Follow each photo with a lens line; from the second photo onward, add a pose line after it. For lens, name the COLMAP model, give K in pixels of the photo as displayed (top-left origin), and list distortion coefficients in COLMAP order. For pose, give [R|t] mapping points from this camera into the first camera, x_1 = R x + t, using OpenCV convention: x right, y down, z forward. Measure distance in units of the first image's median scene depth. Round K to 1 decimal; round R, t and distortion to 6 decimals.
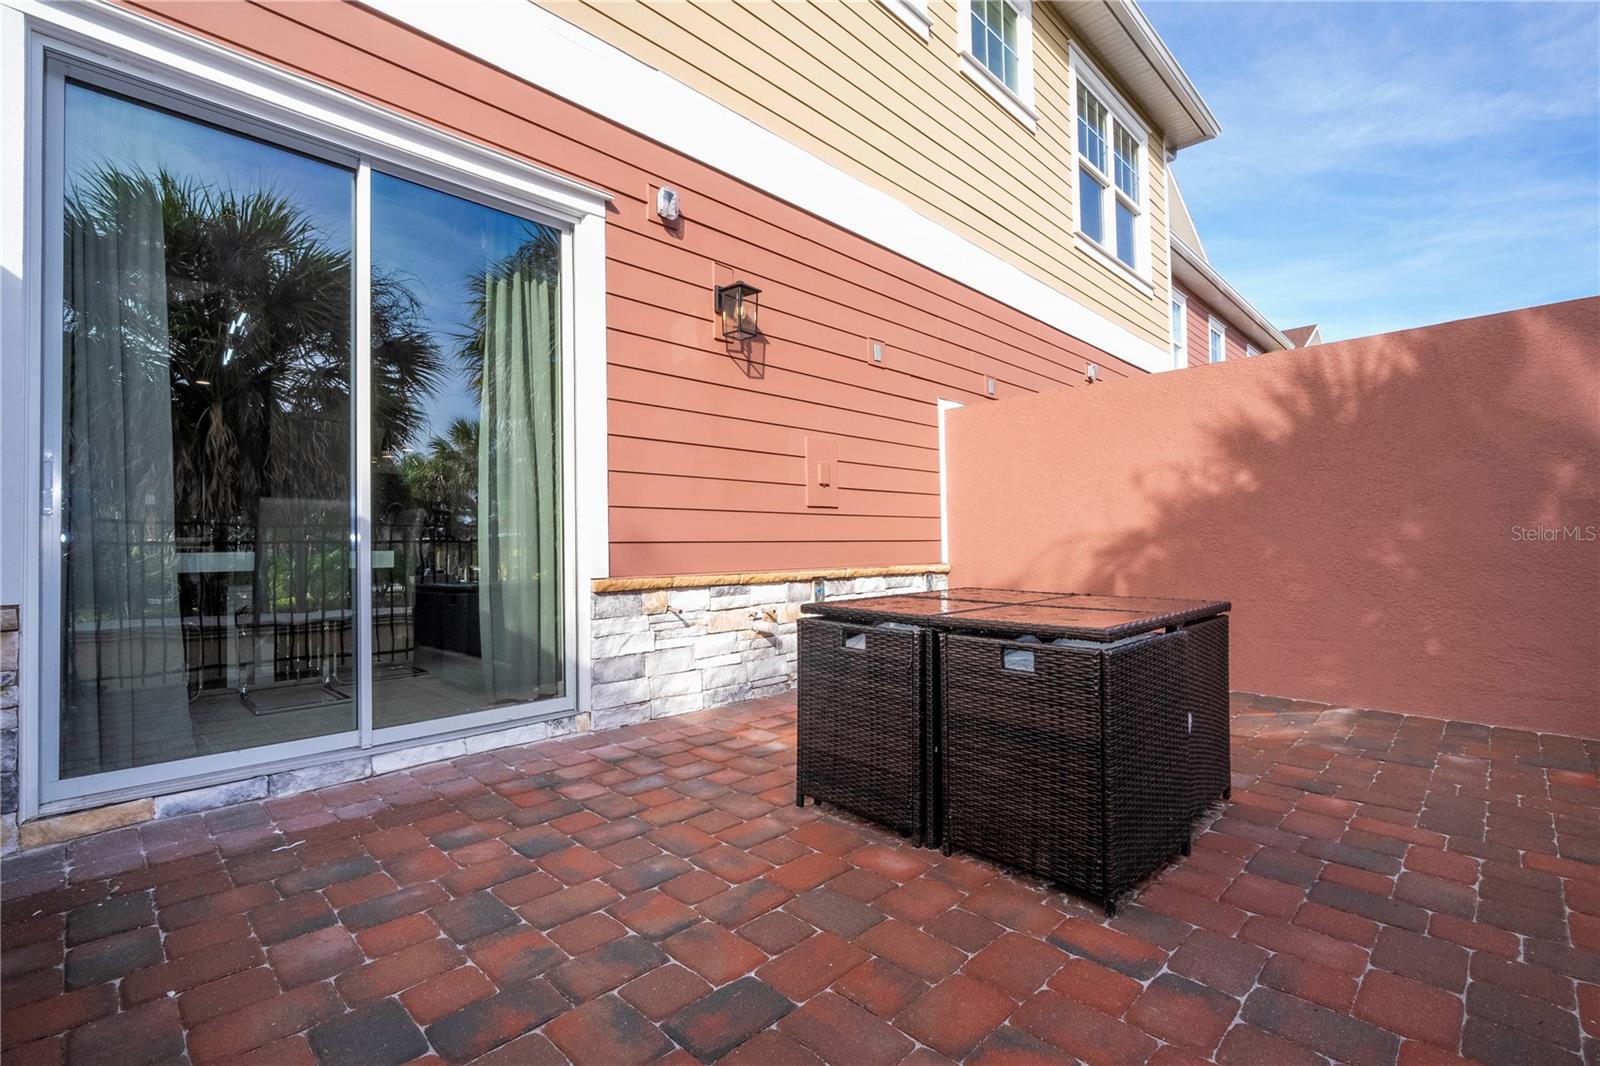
lens RADIAL K [[716.3, 0, 802.6], [0, 716.3, 533.2], [0, 0, 1]] dist [-0.007301, -0.000203]
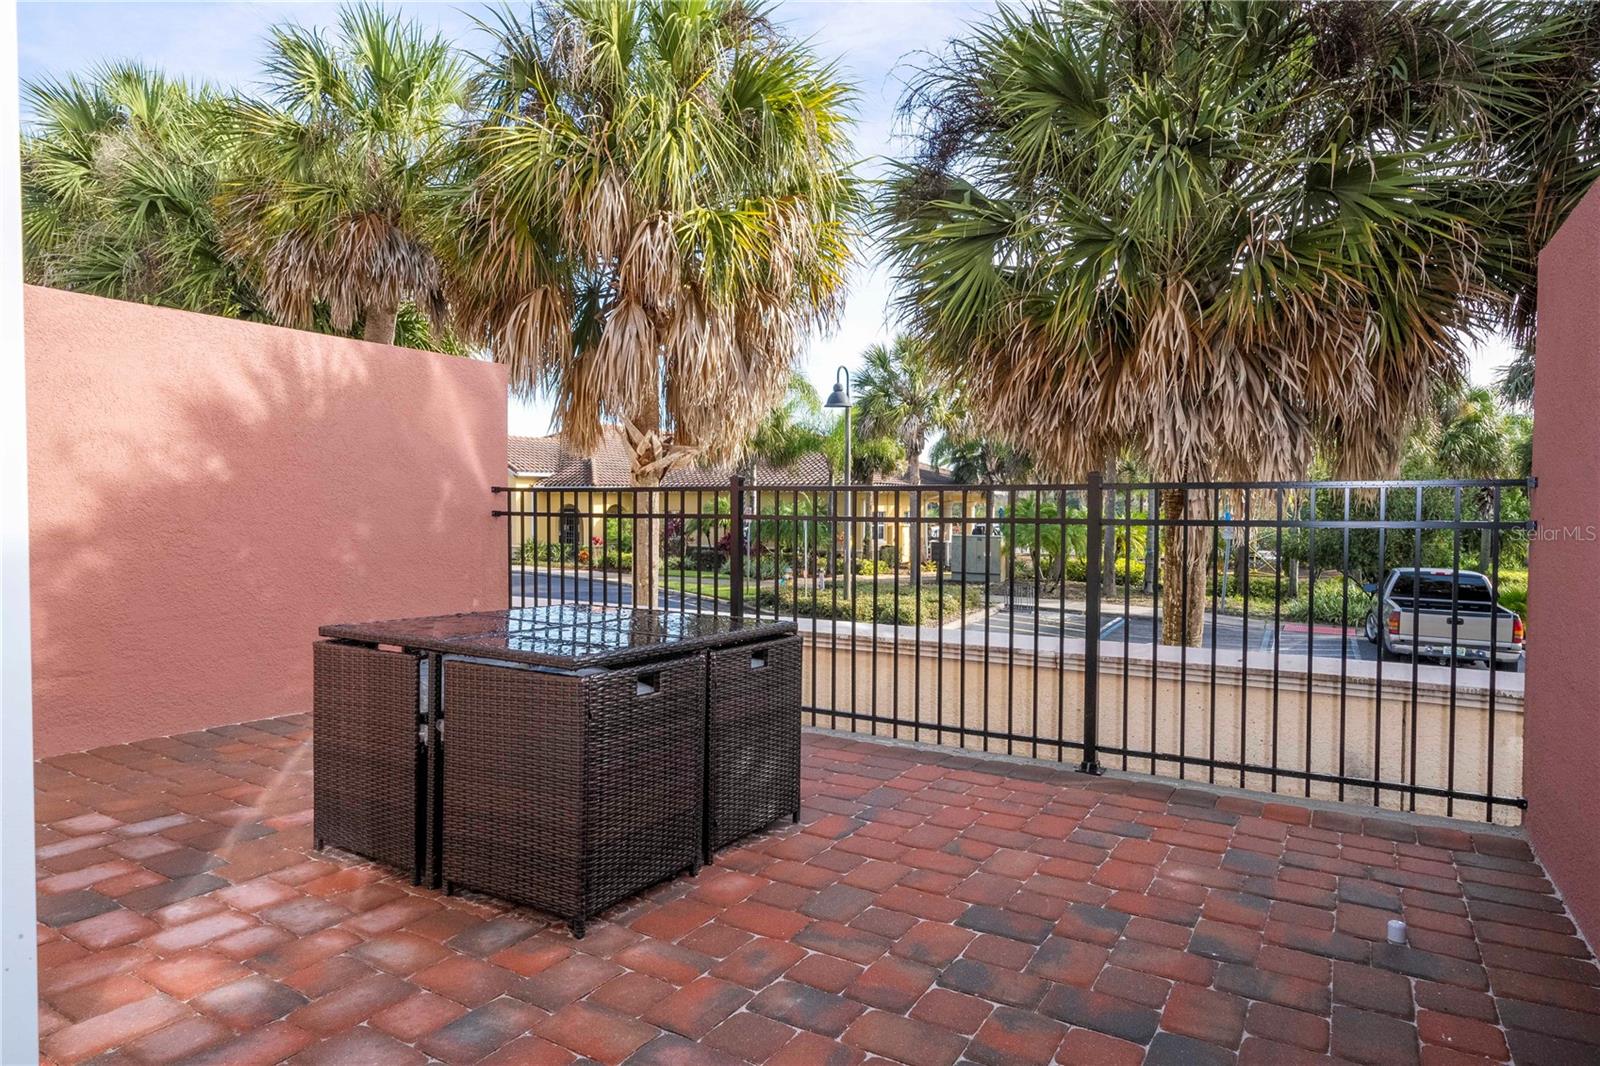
lens RADIAL K [[934.2, 0, 800.0], [0, 934.2, 533.0], [0, 0, 1]] dist [0.000474, -0.000063]
pose [[-0.231251, -0.014920, 0.972780, -0.628236], [-0.020759, 0.999730, 0.010398, -0.026456], [-0.972673, -0.017789, -0.231498, 0.657358]]
